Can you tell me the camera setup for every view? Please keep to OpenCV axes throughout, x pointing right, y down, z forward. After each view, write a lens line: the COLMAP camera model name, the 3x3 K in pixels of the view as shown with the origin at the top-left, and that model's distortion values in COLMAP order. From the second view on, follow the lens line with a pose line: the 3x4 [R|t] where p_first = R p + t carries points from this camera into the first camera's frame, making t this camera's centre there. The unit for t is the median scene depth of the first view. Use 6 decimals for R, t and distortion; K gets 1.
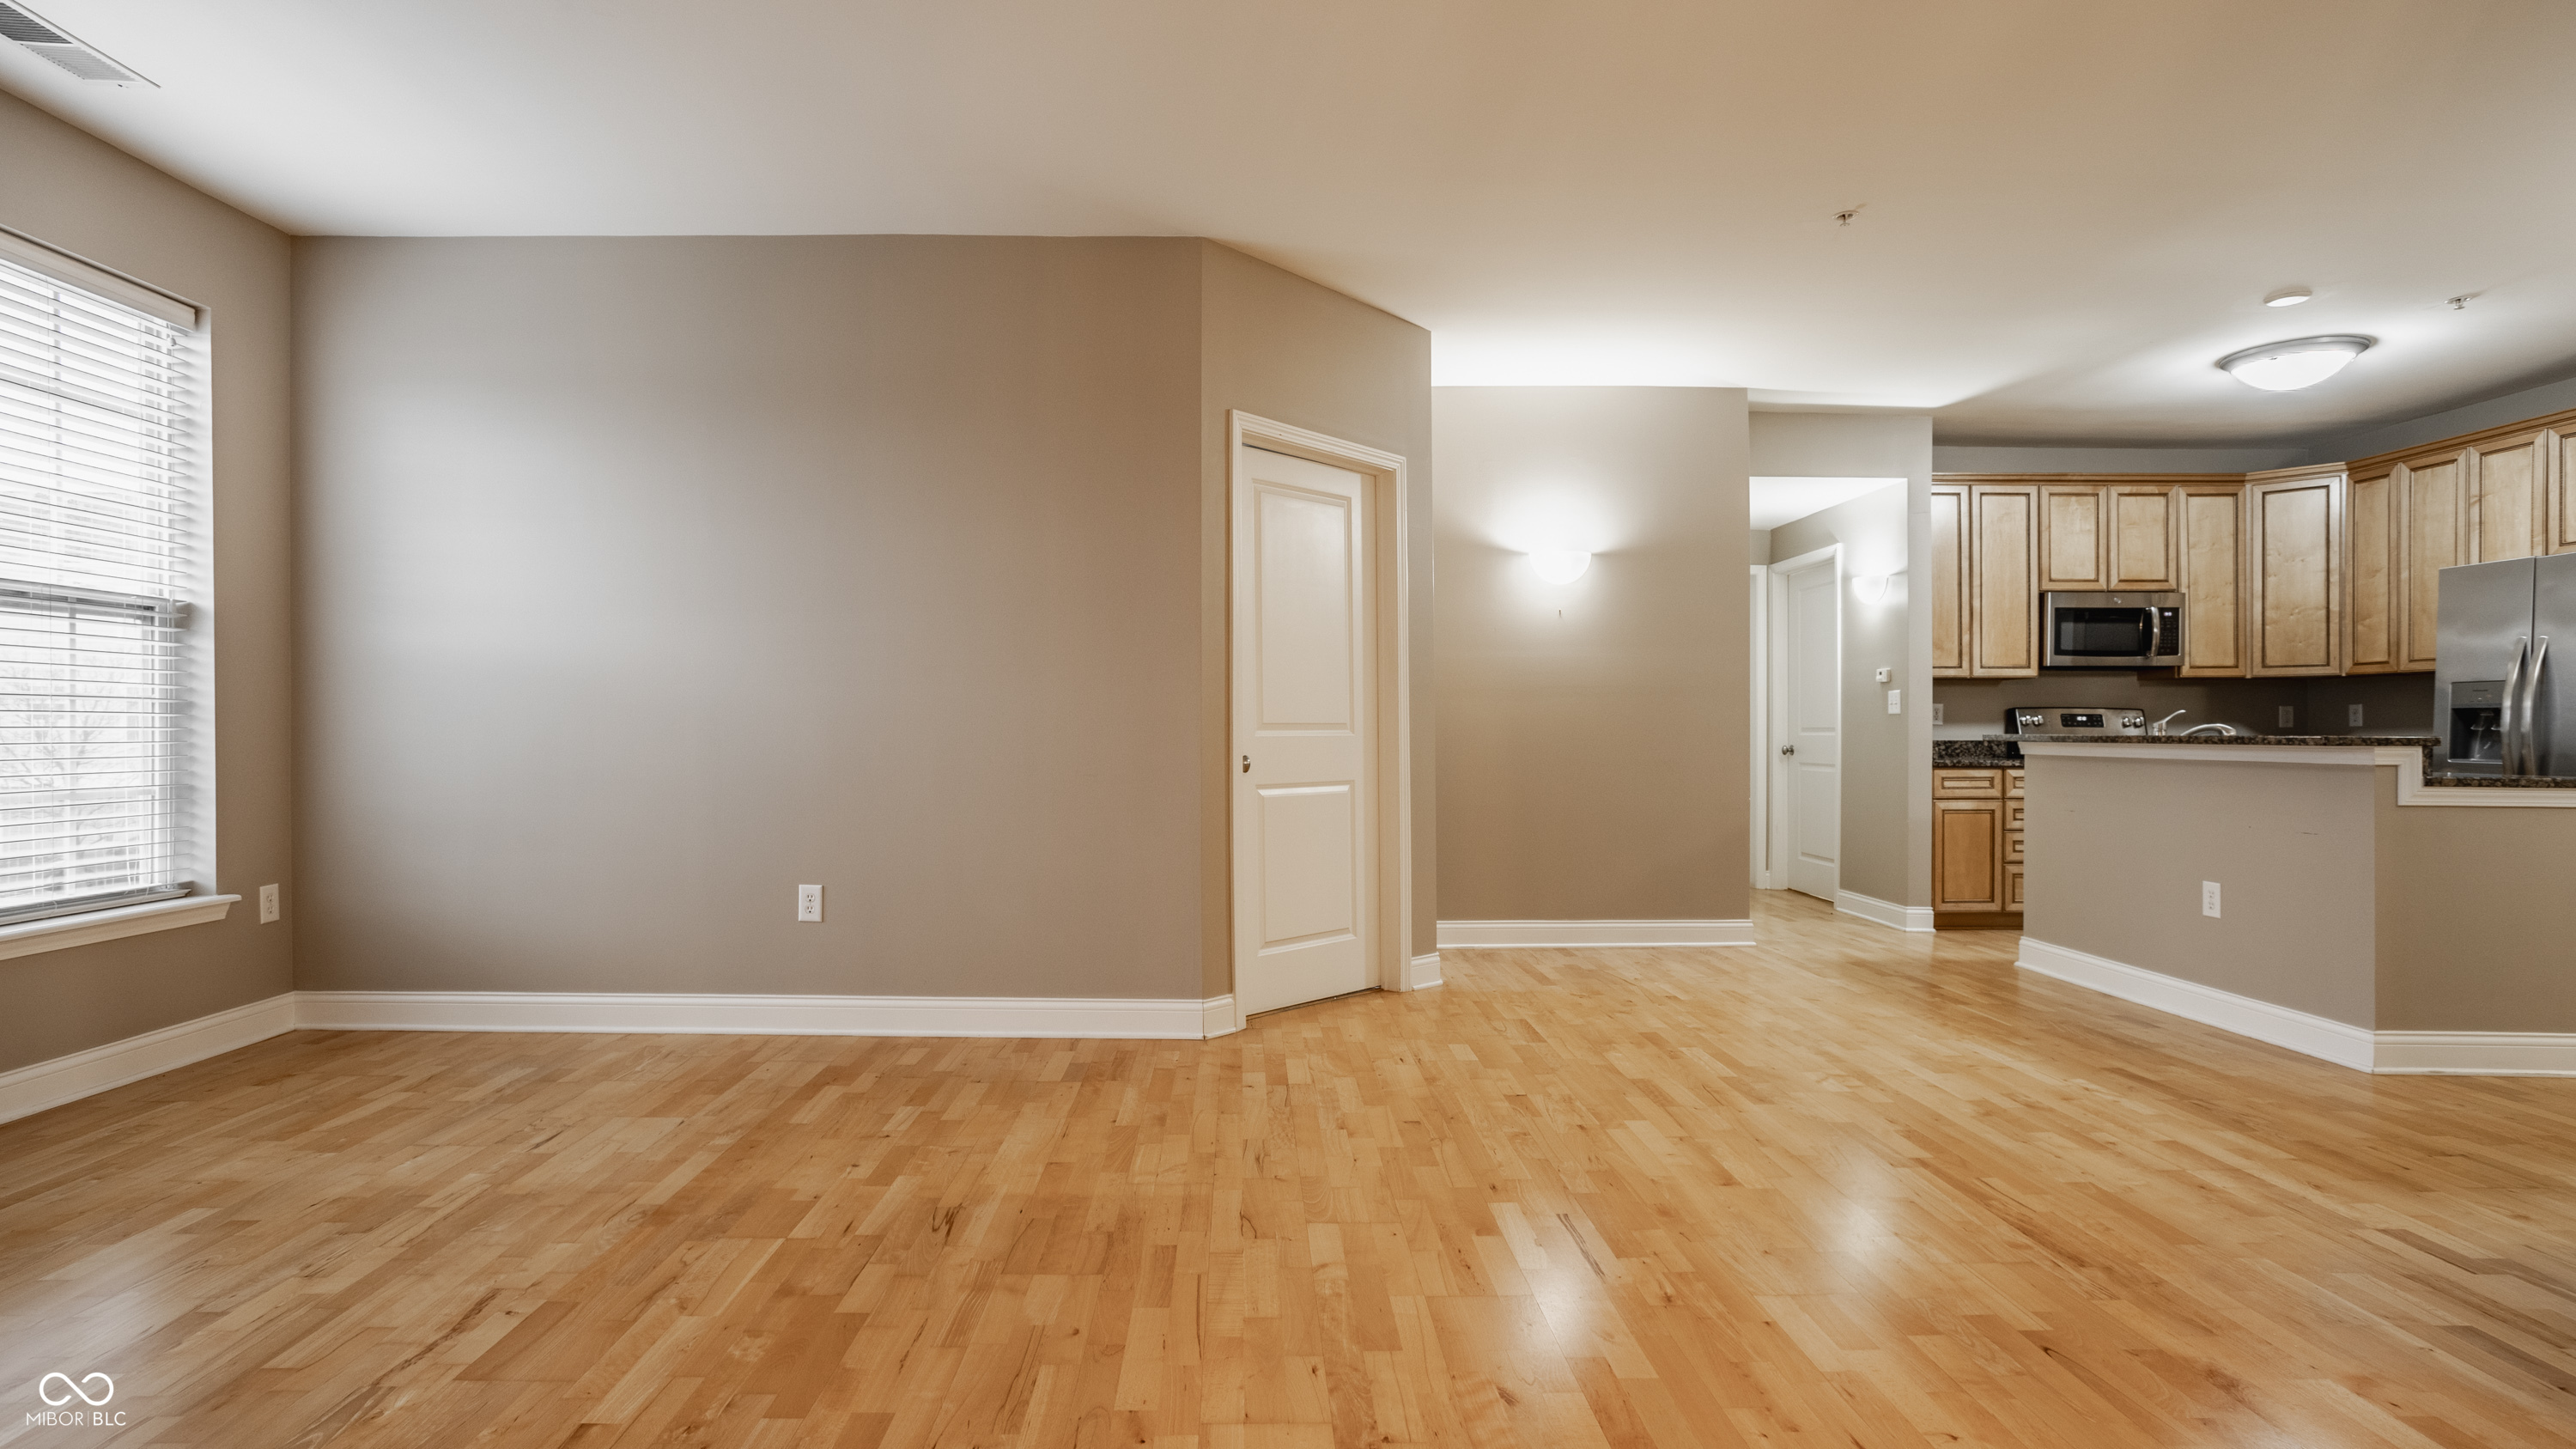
lens RADIAL K [[1256.3, 0, 1250.8], [0, 1256.3, 734.2], [0, 0, 1]] dist [-0.037706, 0.019199]
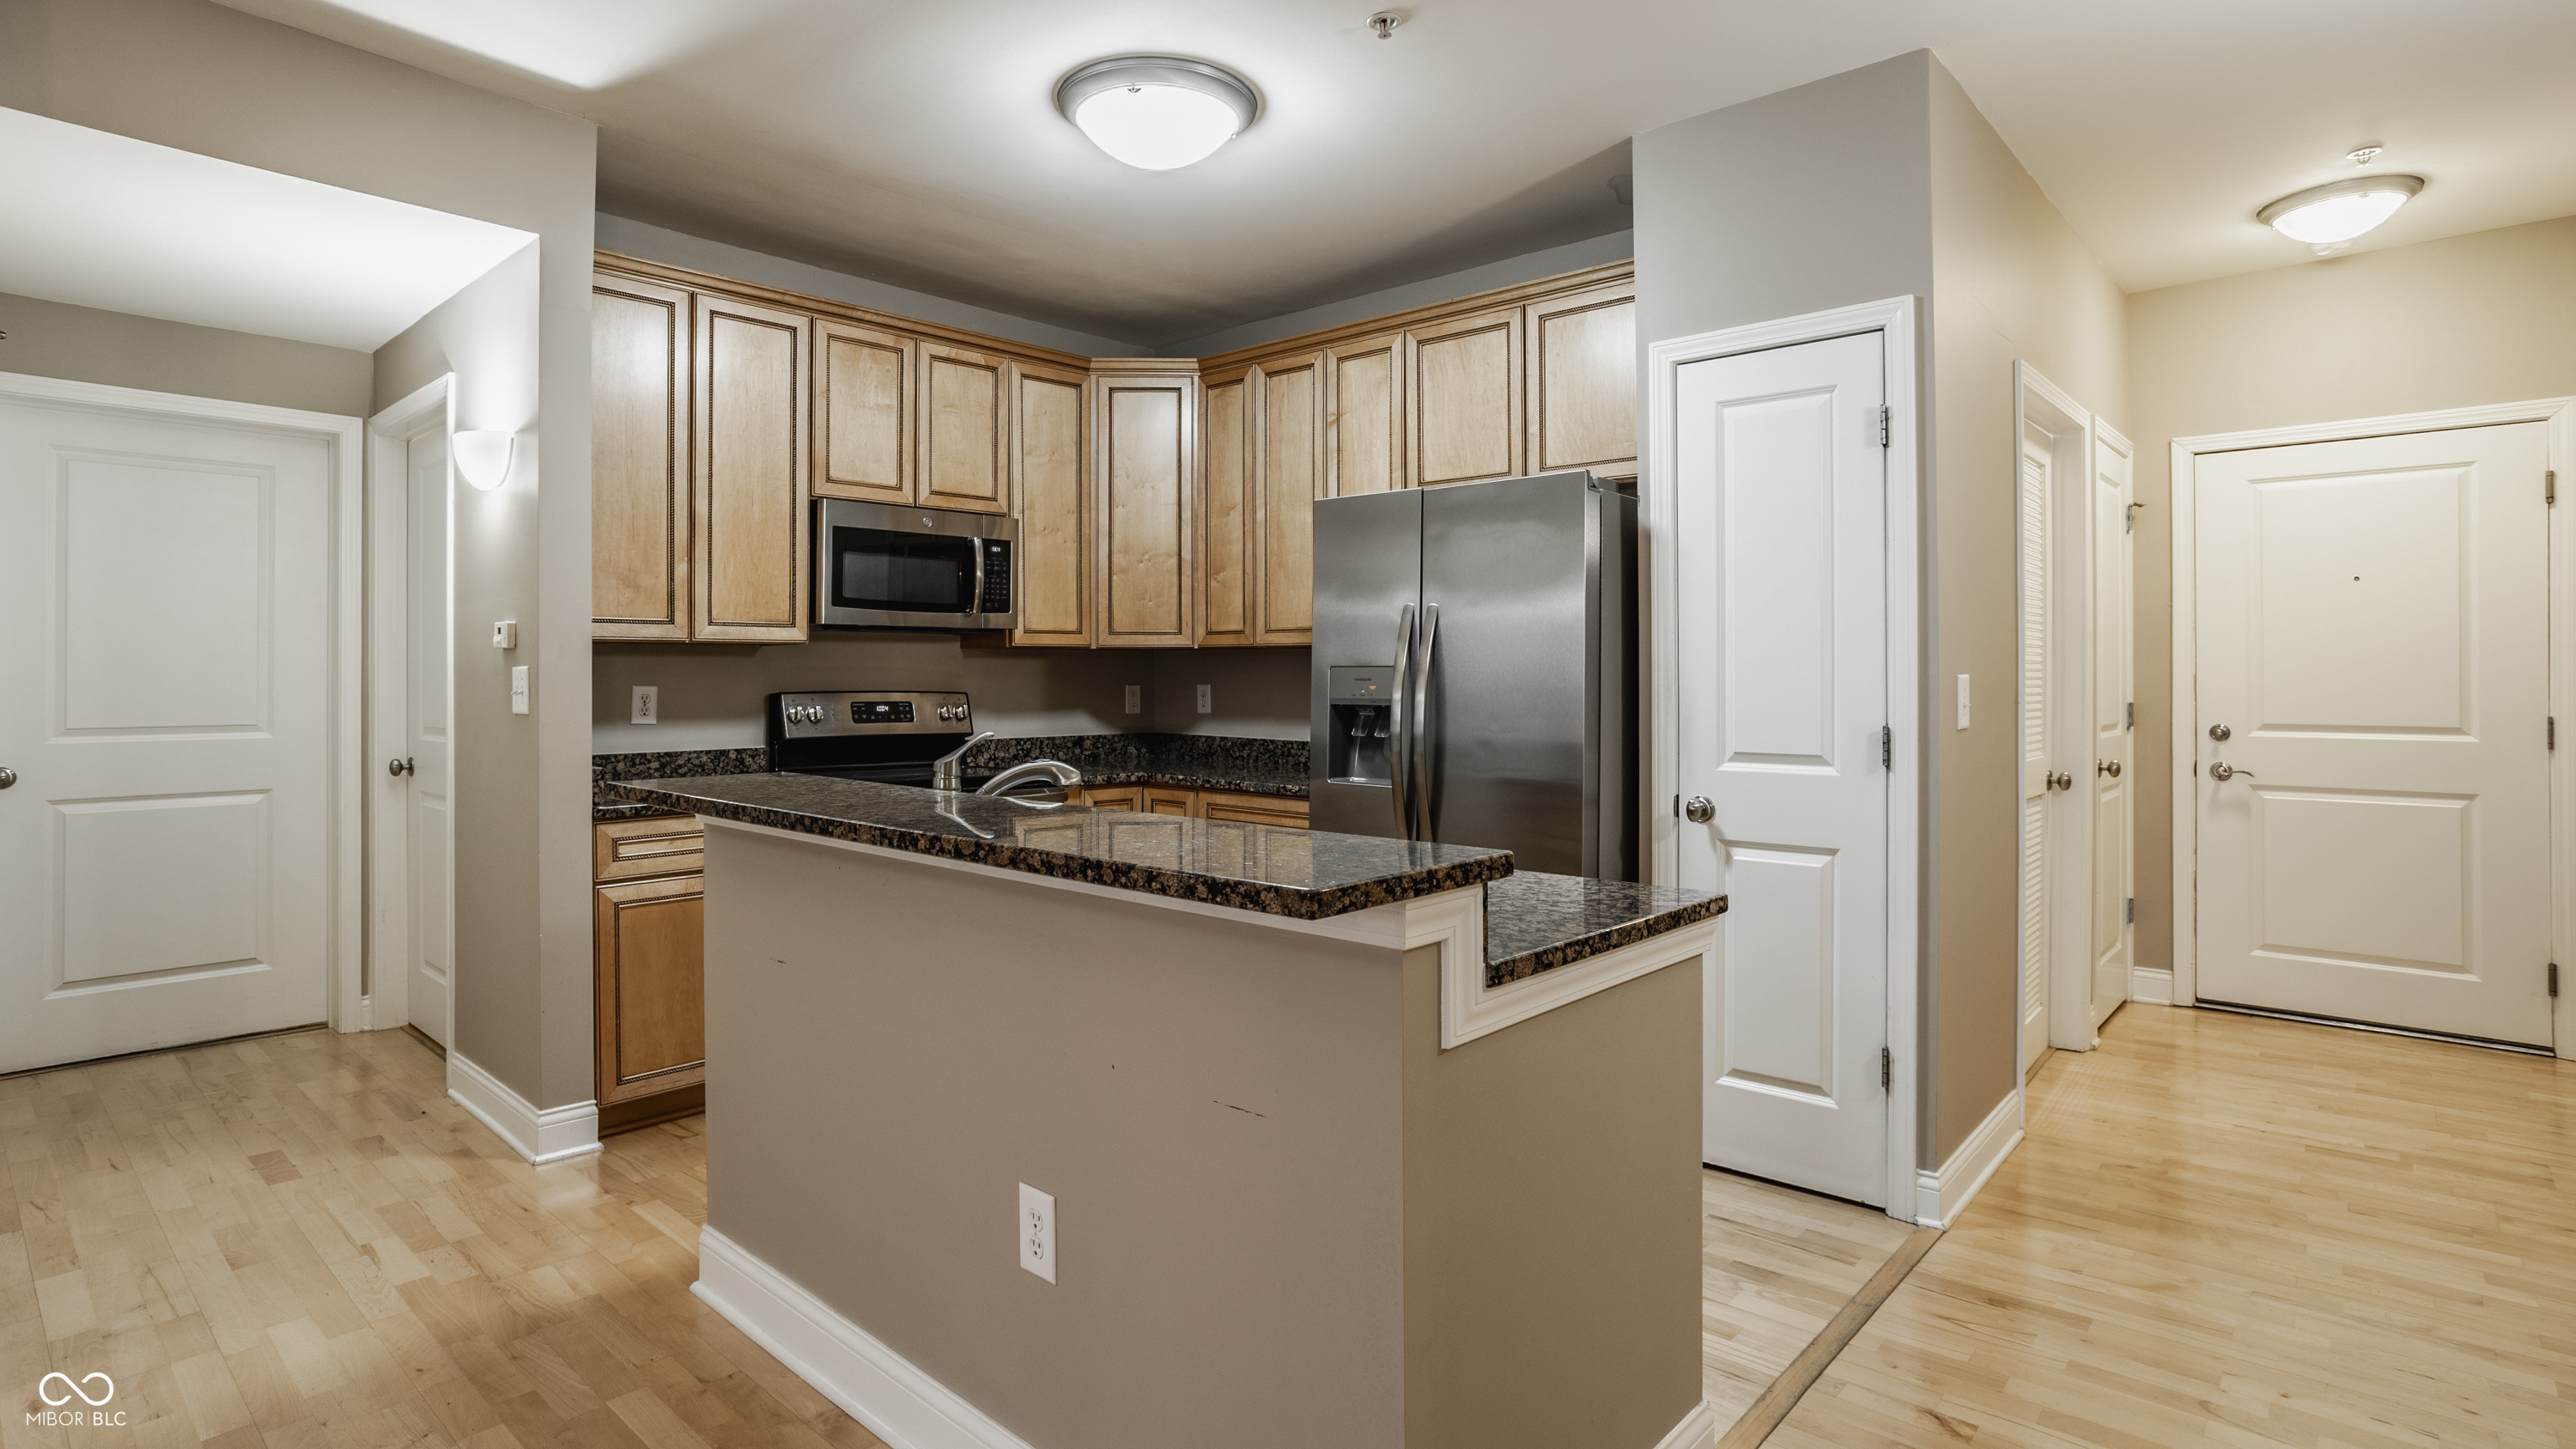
lens RADIAL K [[1256.3, 0, 1278.3], [0, 1256.3, 670.4], [0, 0, 1]] dist [-0.037706, 0.019199]
pose [[0.674317, 0.000342, 0.738442, 0.381228], [0.005067, 0.999974, -0.005089, -0.031401], [-0.738424, 0.007173, 0.674298, 0.479184]]
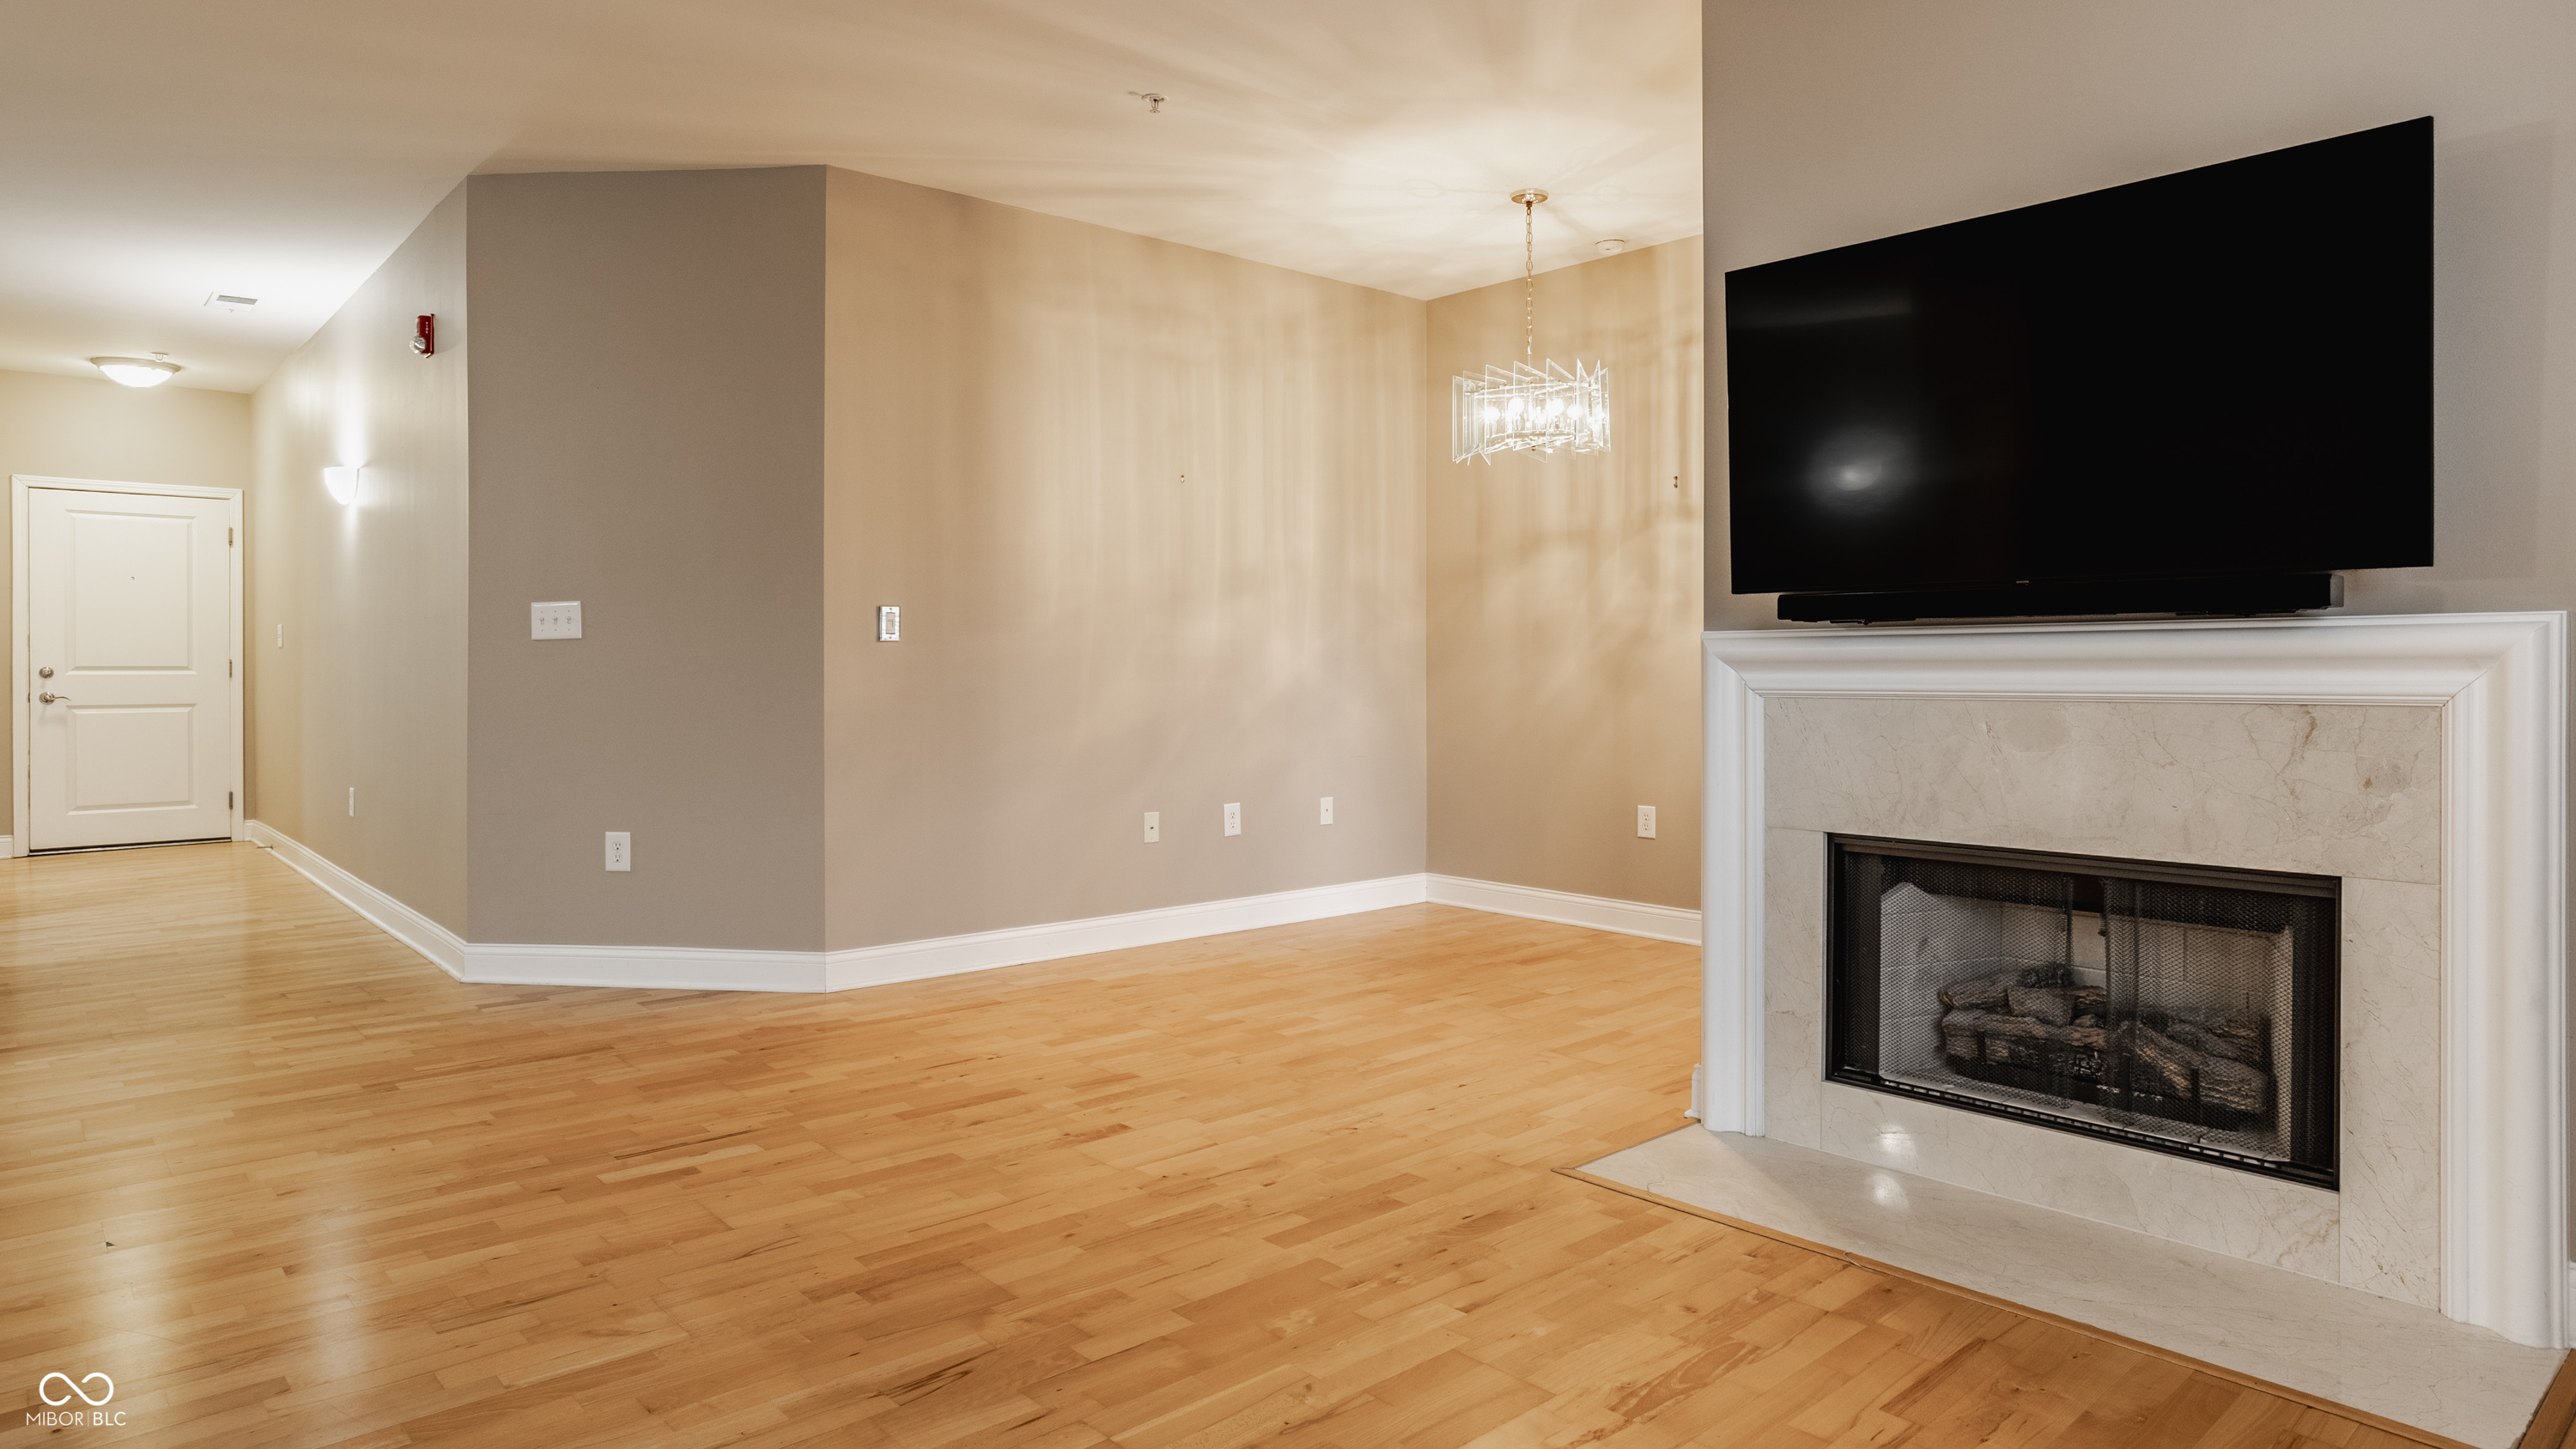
lens RADIAL K [[1452.5, 0, 1275.8], [0, 1452.5, 682.5], [0, 0, 1]] dist [-0.025617, 0.002762]
pose [[-0.668636, -0.010947, 0.743509, -0.416629], [-0.001336, 0.999908, 0.013521, -0.005058], [-0.743588, 0.008047, -0.668589, 0.599693]]
